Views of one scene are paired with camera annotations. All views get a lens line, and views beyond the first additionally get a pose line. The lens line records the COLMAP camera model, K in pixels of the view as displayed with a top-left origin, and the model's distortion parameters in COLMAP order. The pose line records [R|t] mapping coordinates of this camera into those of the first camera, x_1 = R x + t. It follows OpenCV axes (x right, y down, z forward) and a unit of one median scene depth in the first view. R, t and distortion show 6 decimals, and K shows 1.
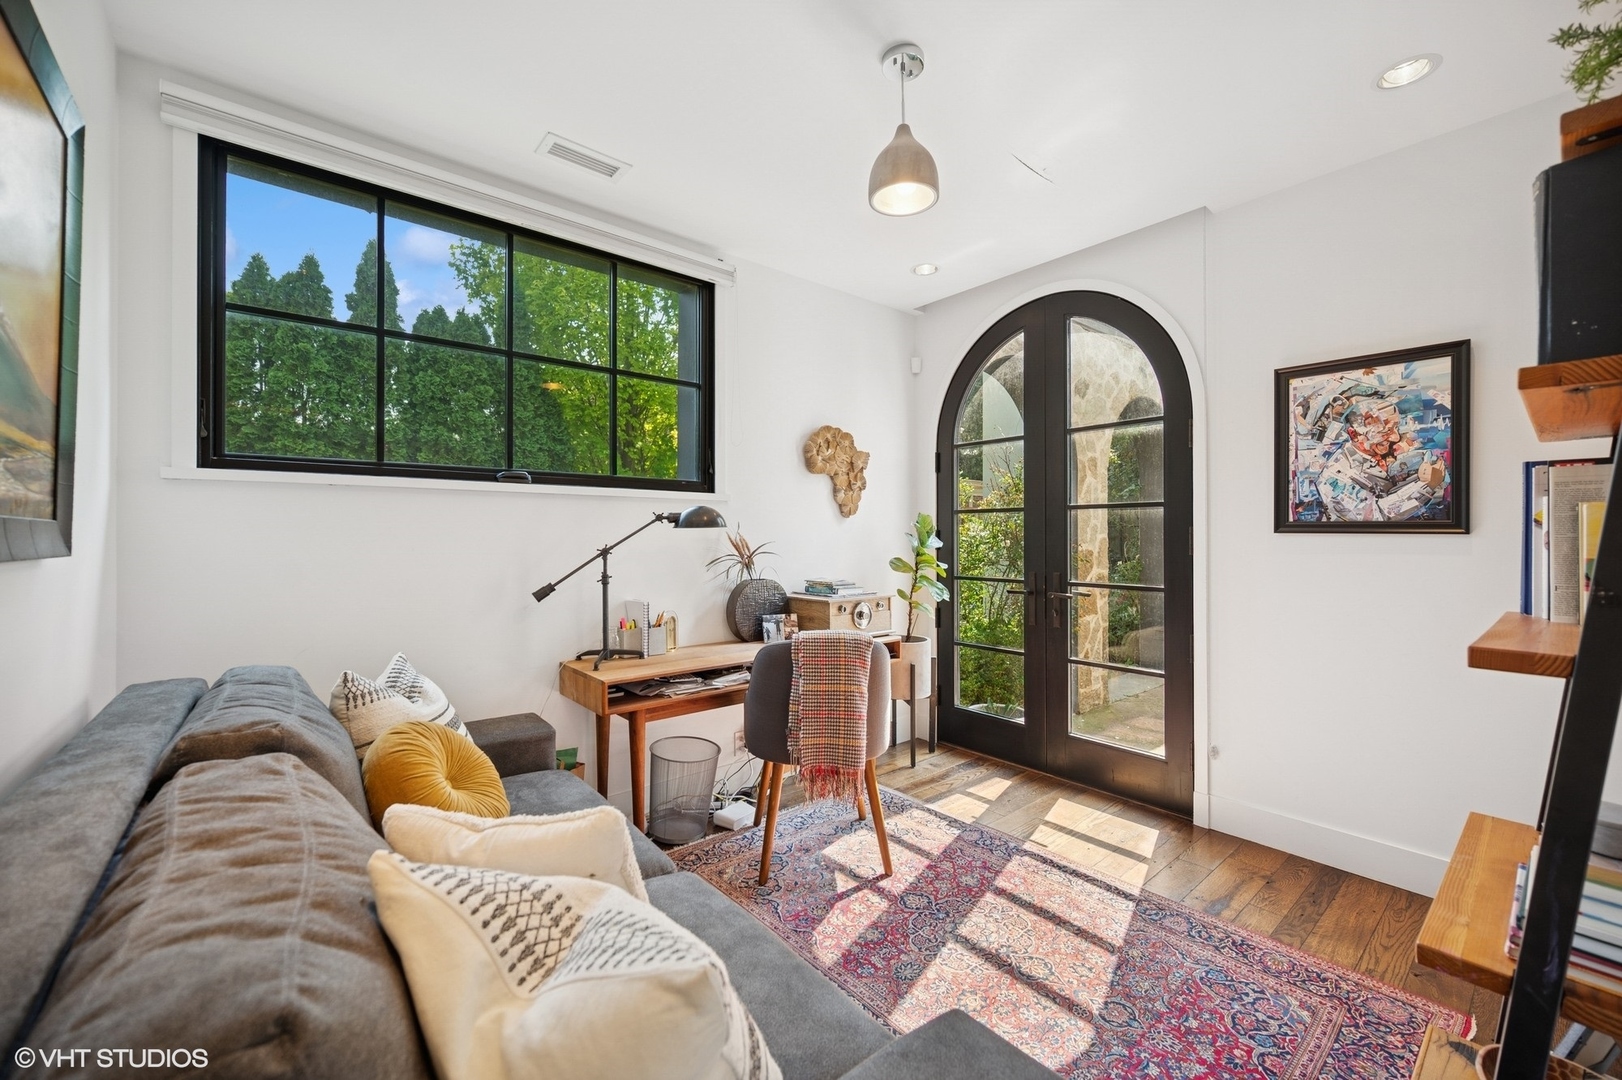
lens RADIAL K [[648.0, 0, 817.1], [0, 648.0, 533.1], [0, 0, 1]] dist [-0.000429, -0.000029]
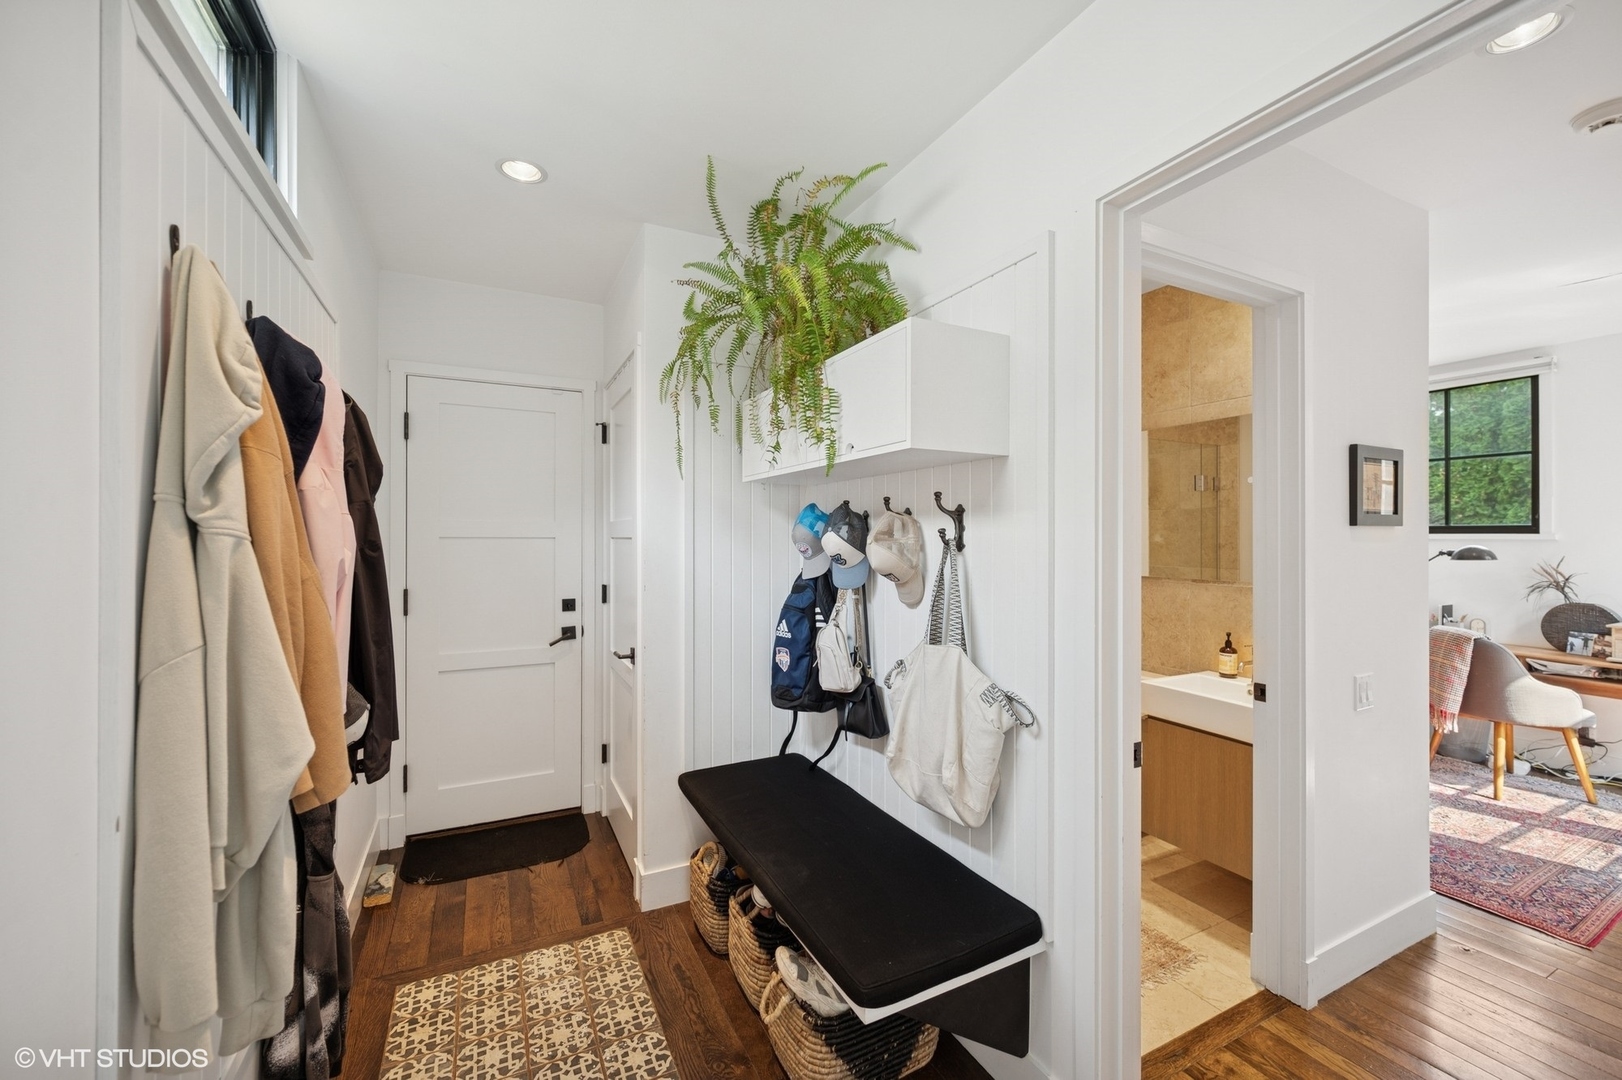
lens RADIAL K [[642.0, 0, 812.2], [0, 642.0, 540.1], [0, 0, 1]] dist [-0.001546, -0.000074]
pose [[-0.228518, -0.000936, -0.973539, 1.451290], [0.000701, 0.999999, -0.001126, -0.048532], [0.973539, -0.000940, -0.228517, -0.137725]]
